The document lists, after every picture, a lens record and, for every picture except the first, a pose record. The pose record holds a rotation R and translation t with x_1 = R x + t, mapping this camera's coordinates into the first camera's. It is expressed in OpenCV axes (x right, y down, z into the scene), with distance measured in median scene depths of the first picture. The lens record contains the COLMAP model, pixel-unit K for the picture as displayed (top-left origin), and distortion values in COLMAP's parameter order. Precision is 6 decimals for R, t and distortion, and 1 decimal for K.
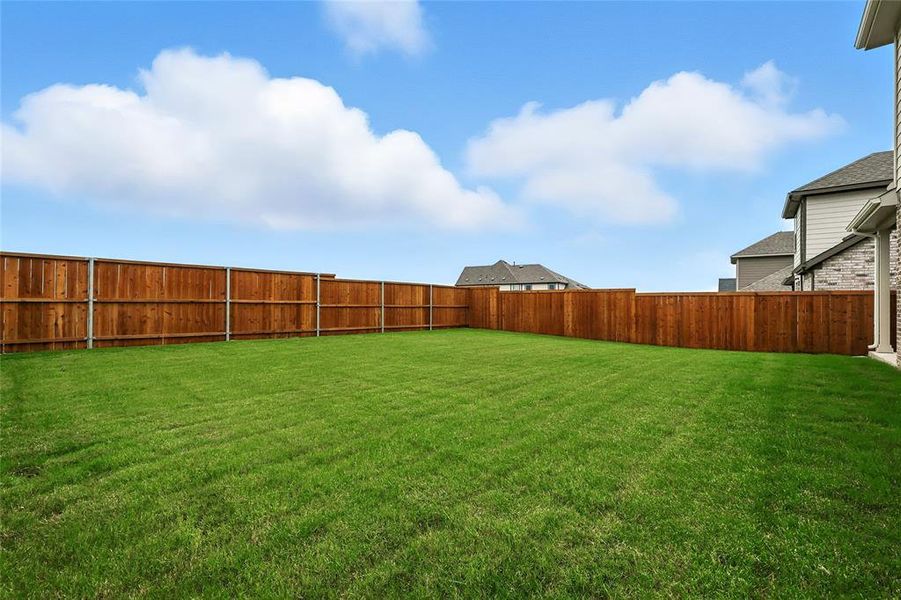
lens RADIAL K [[397.2, 0, 460.1], [0, 397.2, 300.4], [0, 0, 1]] dist [0.005298, -0.000108]
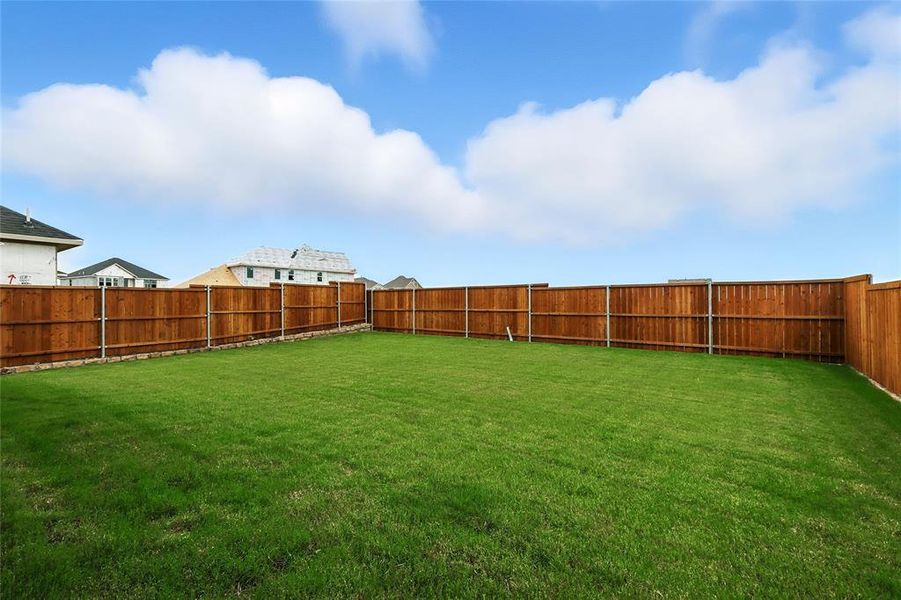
lens RADIAL K [[397.2, 0, 454.7], [0, 397.2, 300.1], [0, 0, 1]] dist [0.005298, -0.000108]
pose [[0.060045, -0.017650, -0.998040, 0.754661], [0.012637, 0.999777, -0.016920, -0.008789], [0.998116, -0.011596, 0.060254, 0.751738]]
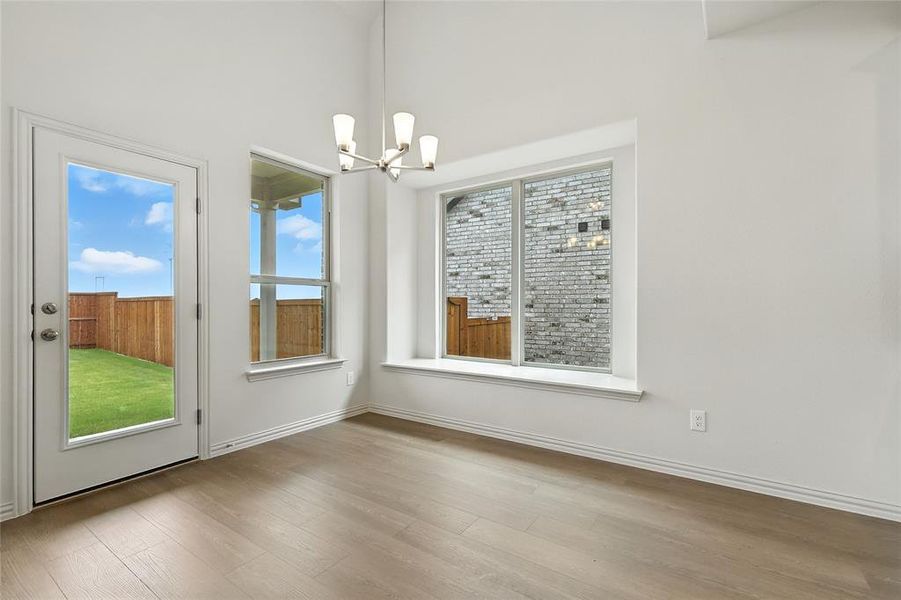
lens RADIAL K [[397.2, 0, 446.4], [0, 397.2, 301.8], [0, 0, 1]] dist [0.005298, -0.000108]
pose [[0.996900, -0.009324, 0.078119, 0.976278], [0.009683, 0.999944, -0.004216, -0.012248], [-0.078076, 0.004959, 0.996935, 0.285345]]
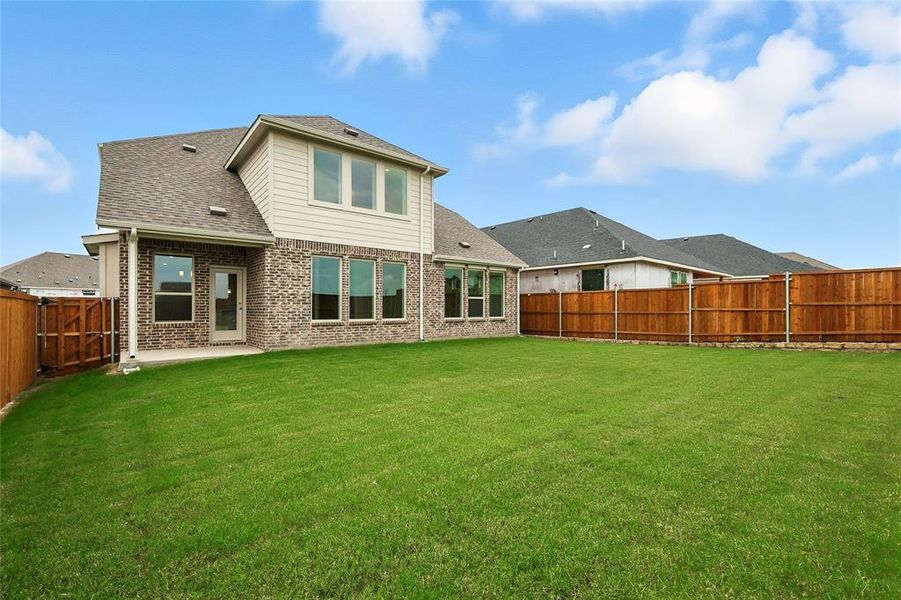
lens RADIAL K [[397.2, 0, 454.3], [0, 397.2, 305.4], [0, 0, 1]] dist [0.005298, -0.000108]
pose [[-0.981676, -0.003635, 0.190525, 0.073966], [-0.005212, 0.999956, -0.007778, -0.000613], [-0.190488, -0.008628, -0.981652, 1.373468]]
